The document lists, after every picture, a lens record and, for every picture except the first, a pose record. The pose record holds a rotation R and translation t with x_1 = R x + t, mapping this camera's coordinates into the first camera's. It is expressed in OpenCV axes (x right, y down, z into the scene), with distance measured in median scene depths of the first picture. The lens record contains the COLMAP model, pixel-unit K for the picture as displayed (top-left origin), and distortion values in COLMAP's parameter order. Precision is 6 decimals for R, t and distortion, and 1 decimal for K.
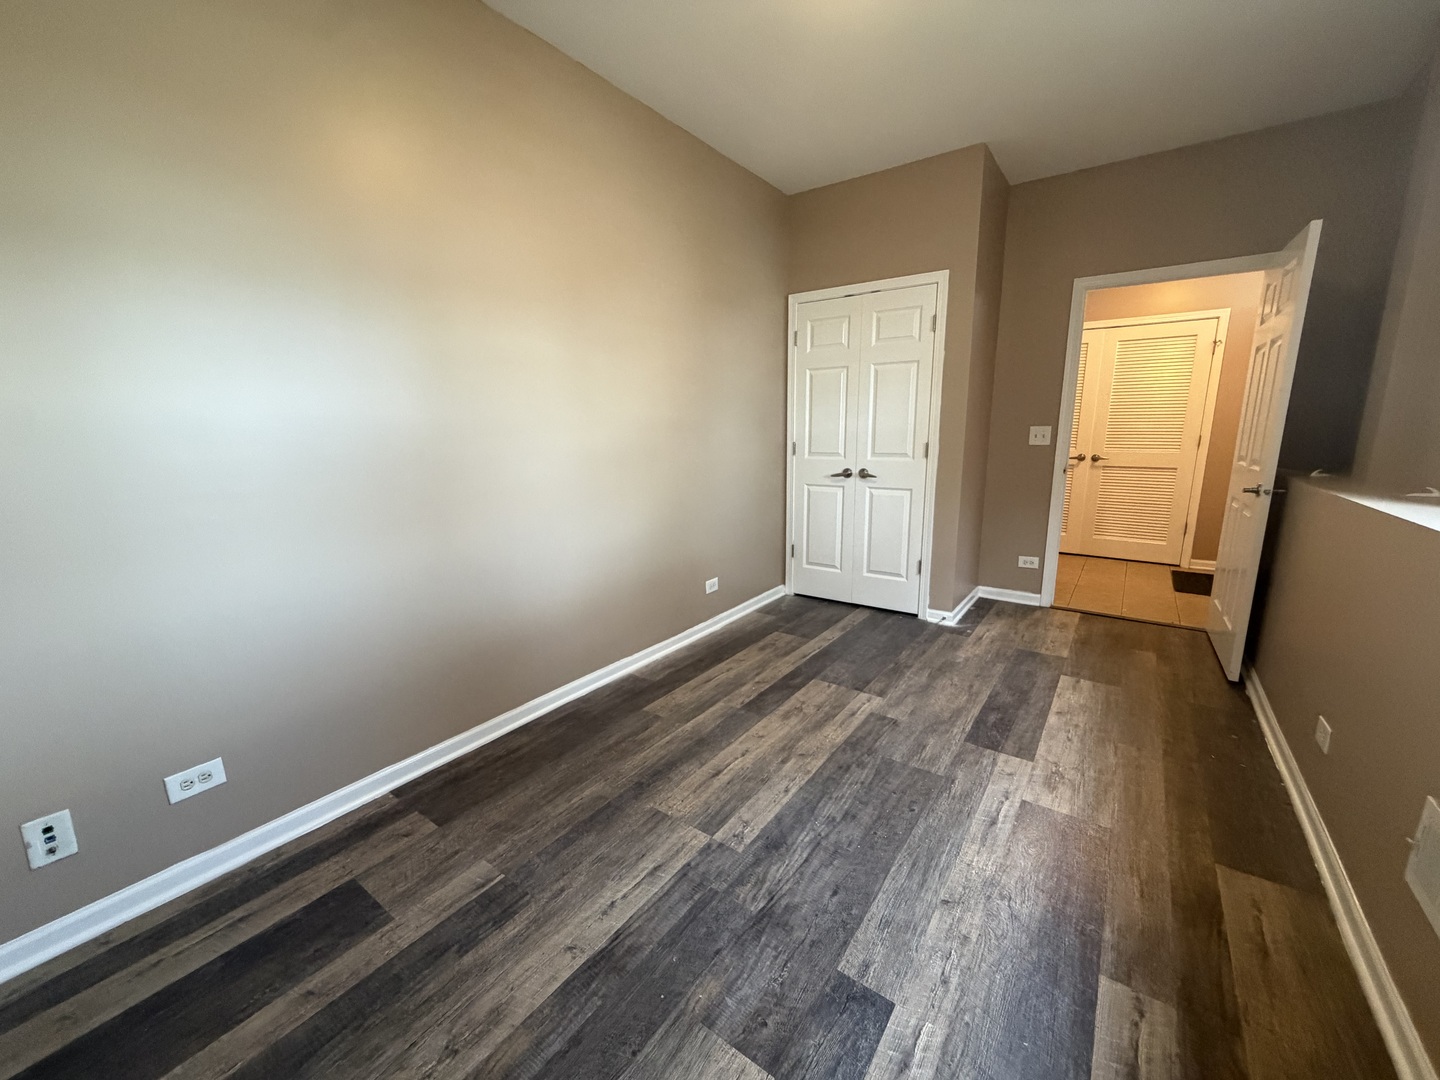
lens RADIAL K [[574.1, 0, 712.5], [0, 574.1, 541.0], [0, 0, 1]] dist [-0.000073, 0.000002]
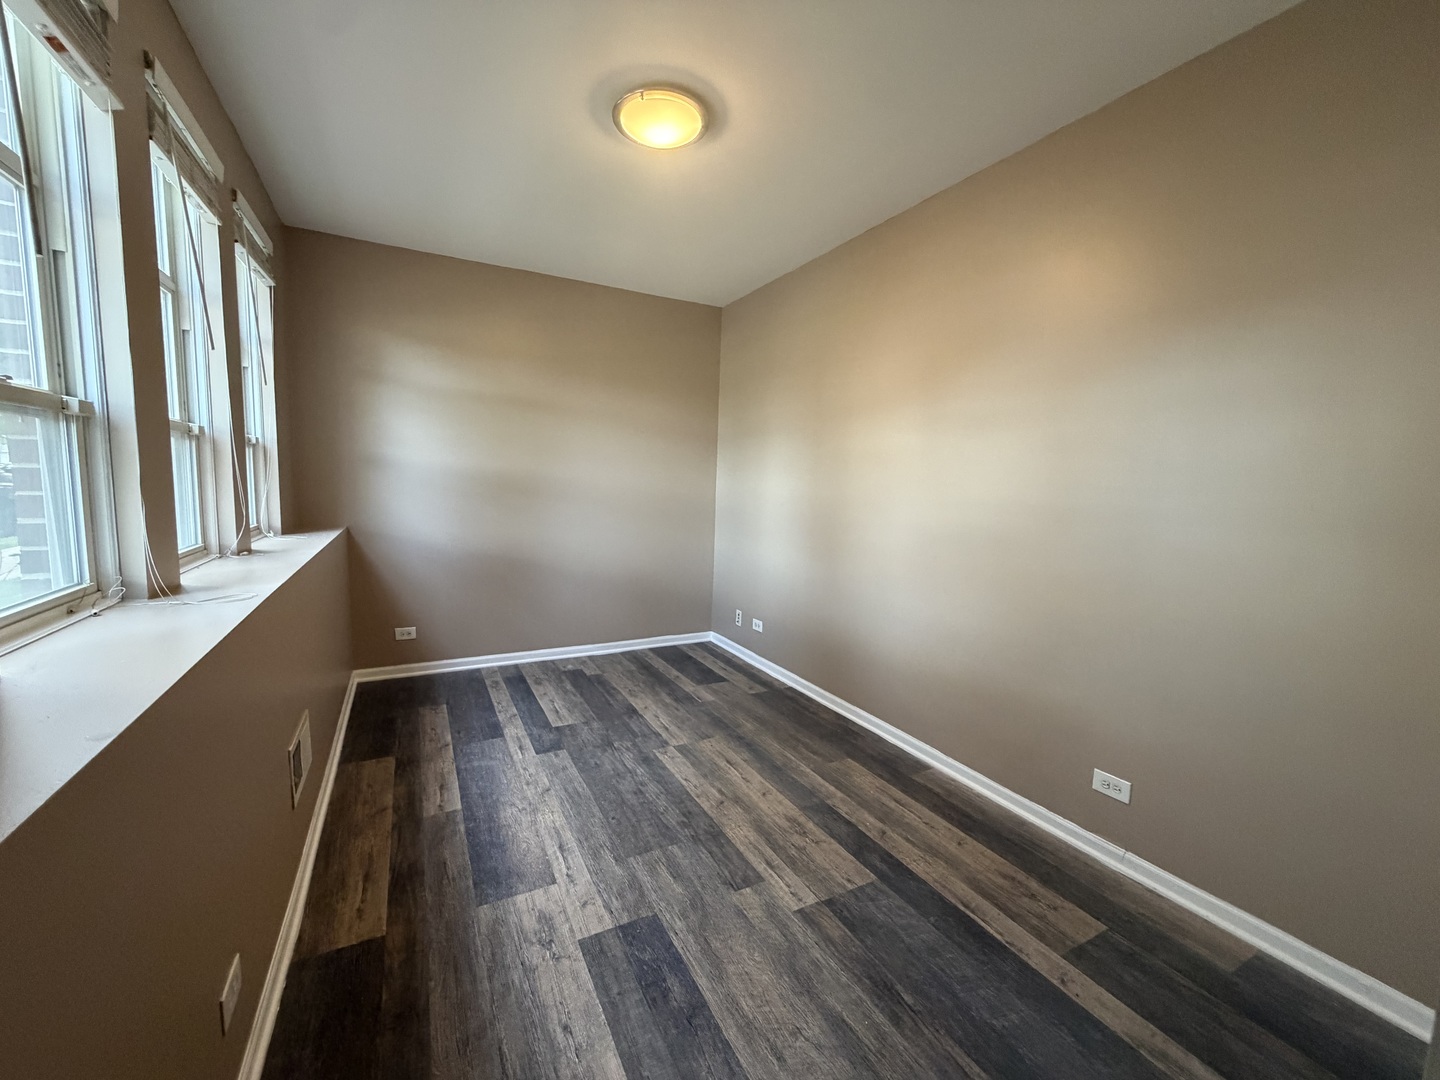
lens RADIAL K [[574.1, 0, 712.5], [0, 574.1, 541.0], [0, 0, 1]] dist [-0.000073, 0.000002]
pose [[-0.441326, 0.094792, -0.892326, 1.202883], [-0.199462, 0.959165, 0.200542, -0.352467], [0.874898, 0.266489, -0.404398, 1.425418]]
